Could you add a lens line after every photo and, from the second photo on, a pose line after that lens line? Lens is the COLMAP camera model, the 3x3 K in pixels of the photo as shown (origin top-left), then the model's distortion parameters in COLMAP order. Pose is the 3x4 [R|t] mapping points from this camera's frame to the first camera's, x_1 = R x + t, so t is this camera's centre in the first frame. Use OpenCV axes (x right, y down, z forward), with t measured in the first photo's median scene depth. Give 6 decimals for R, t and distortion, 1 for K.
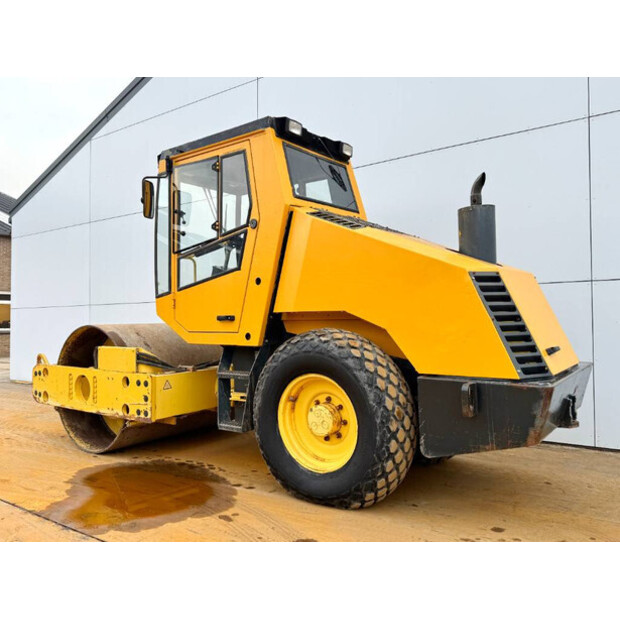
lens RADIAL K [[520.4, 0, 310.0], [0, 520.4, 310.0], [0, 0, 1]] dist [0.154514, -0.255814]
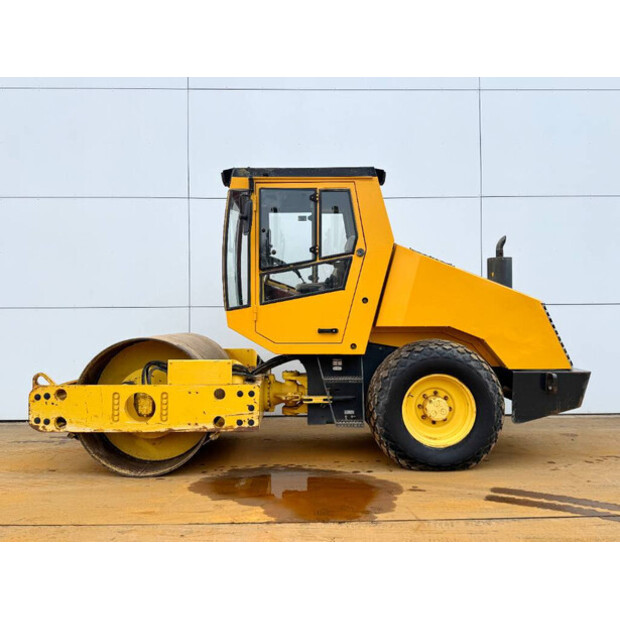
lens RADIAL K [[520.4, 0, 310.0], [0, 520.4, 310.0], [0, 0, 1]] dist [0.154514, -0.255814]
pose [[0.795528, 0.021839, 0.605523, -1.029164], [-0.014382, 0.999749, -0.017162, -0.011753], [-0.605746, 0.004944, 0.795642, 0.129294]]
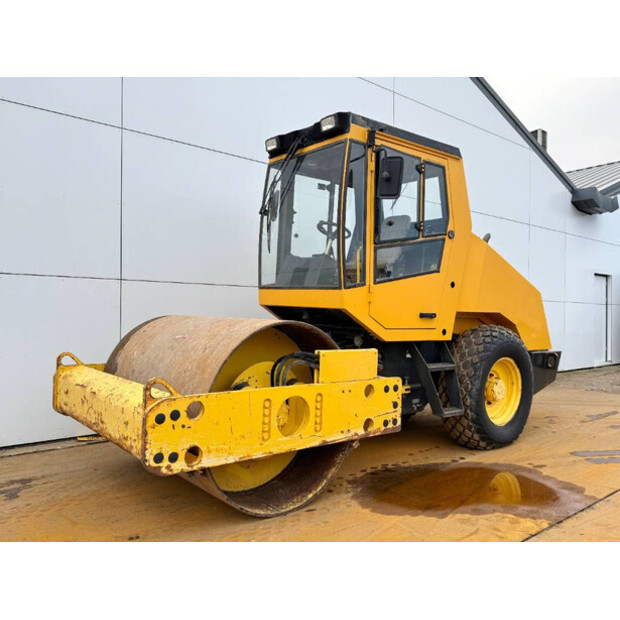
lens RADIAL K [[506.2, 0, 310.0], [0, 506.2, 310.0], [0, 0, 1]] dist [0.192364, -0.347564]
pose [[0.246038, 0.016237, 0.969124, -1.431531], [-0.037628, 0.999266, -0.007190, 0.024519], [-0.968530, -0.034697, 0.246468, 1.131441]]
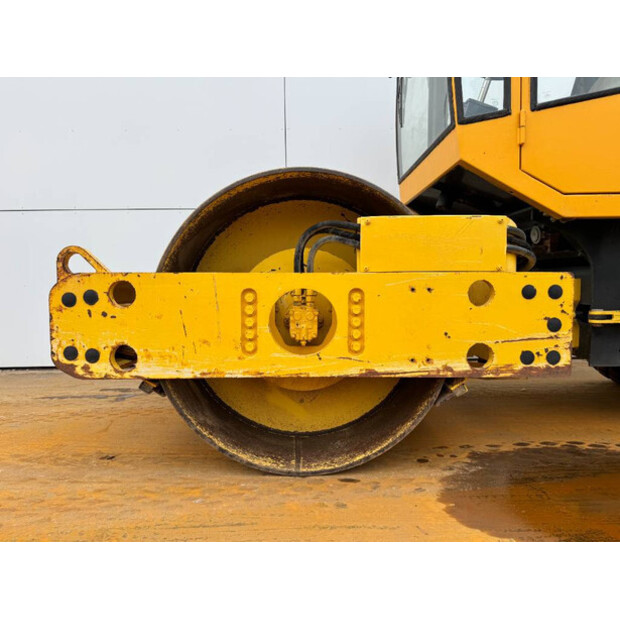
lens RADIAL K [[433.9, 0, 310.0], [0, 433.9, 310.0], [0, 0, 1]] dist [0.094957, -0.136125]
pose [[0.794805, -0.023834, 0.606397, -0.854270], [-0.005946, 0.998875, 0.047054, 0.168213], [-0.606836, -0.041005, 0.793769, 1.004918]]
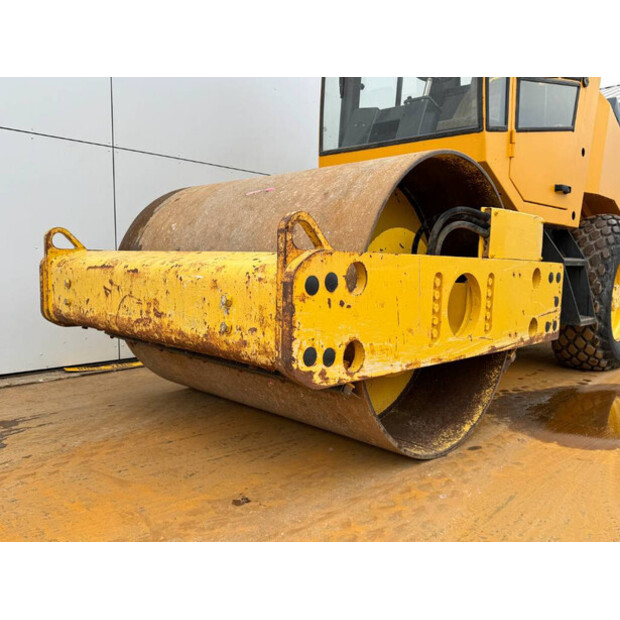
lens RADIAL K [[520.4, 0, 310.0], [0, 520.4, 310.0], [0, 0, 1]] dist [0.154514, -0.255814]
pose [[0.137897, -0.073829, 0.987691, -1.168416], [-0.033940, 0.996280, 0.079209, 0.167629], [-0.989865, -0.044445, 0.134878, 1.456633]]
